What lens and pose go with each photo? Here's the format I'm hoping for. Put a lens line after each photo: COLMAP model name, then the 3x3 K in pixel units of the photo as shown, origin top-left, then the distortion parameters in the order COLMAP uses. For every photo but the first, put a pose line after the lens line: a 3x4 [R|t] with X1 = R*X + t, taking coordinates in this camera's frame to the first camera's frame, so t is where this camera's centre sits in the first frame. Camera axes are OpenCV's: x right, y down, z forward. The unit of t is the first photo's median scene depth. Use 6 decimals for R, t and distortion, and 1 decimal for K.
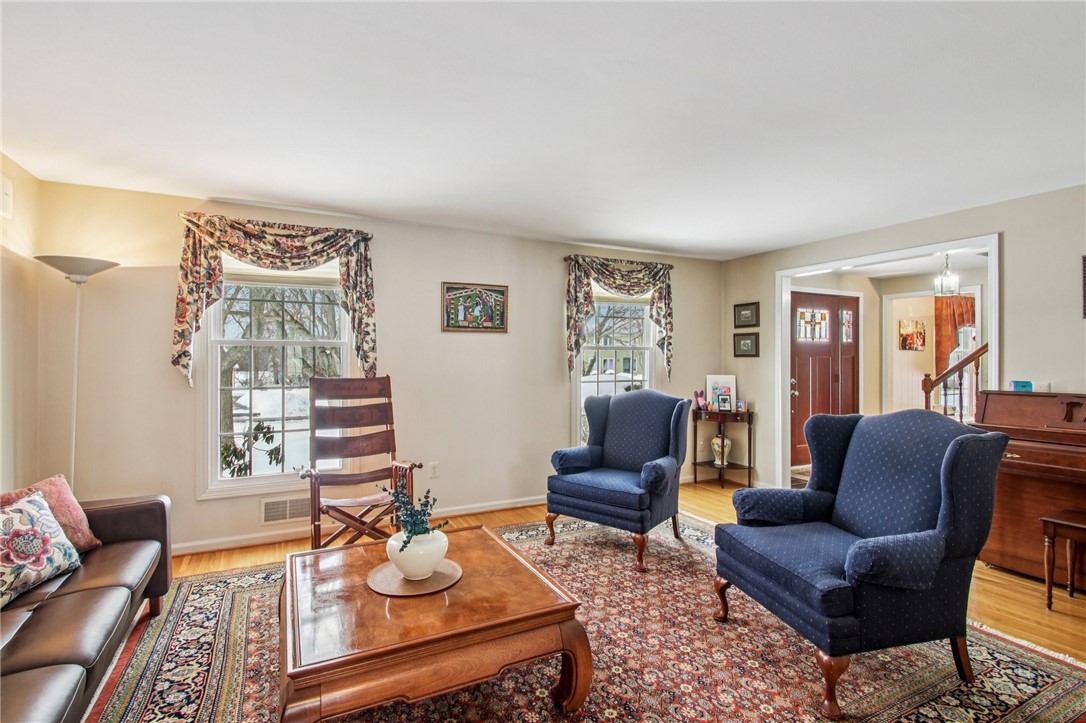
lens RADIAL K [[507.5, 0, 537.0], [0, 507.5, 361.5], [0, 0, 1]] dist [0.012586, -0.007125]
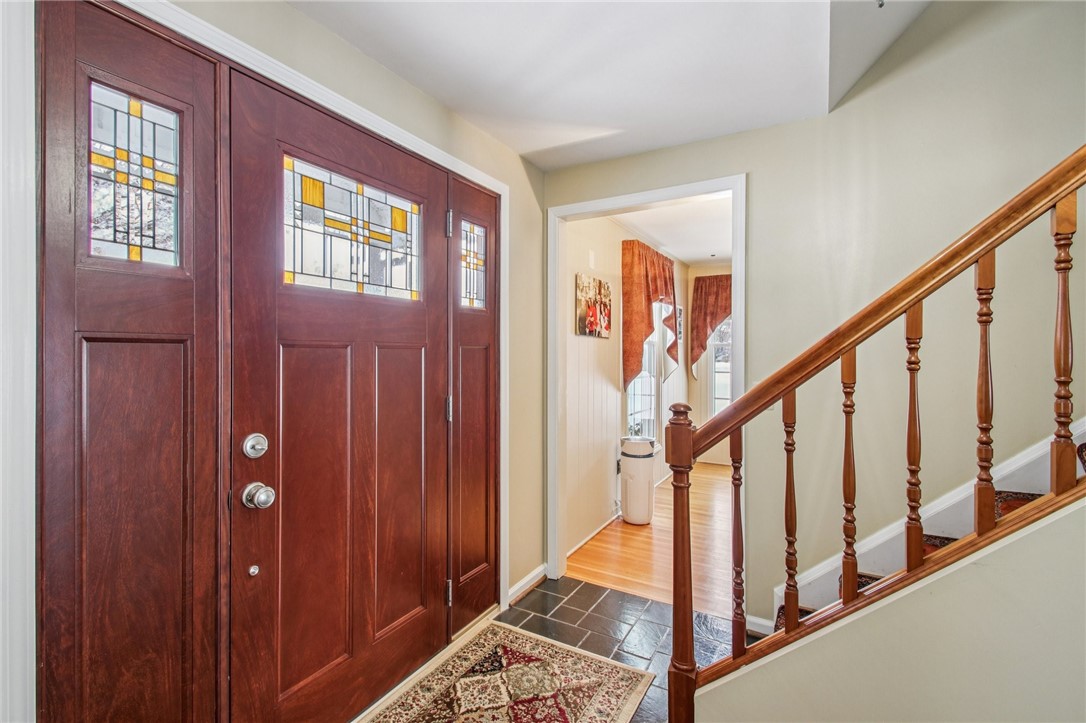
lens RADIAL K [[507.5, 0, 538.9], [0, 507.5, 354.4], [0, 0, 1]] dist [0.012586, -0.007125]
pose [[0.830841, 0.002334, 0.556506, 0.433549], [-0.002766, 0.999996, -0.000064, -0.003941], [-0.556504, -0.001486, 0.830844, 0.648785]]
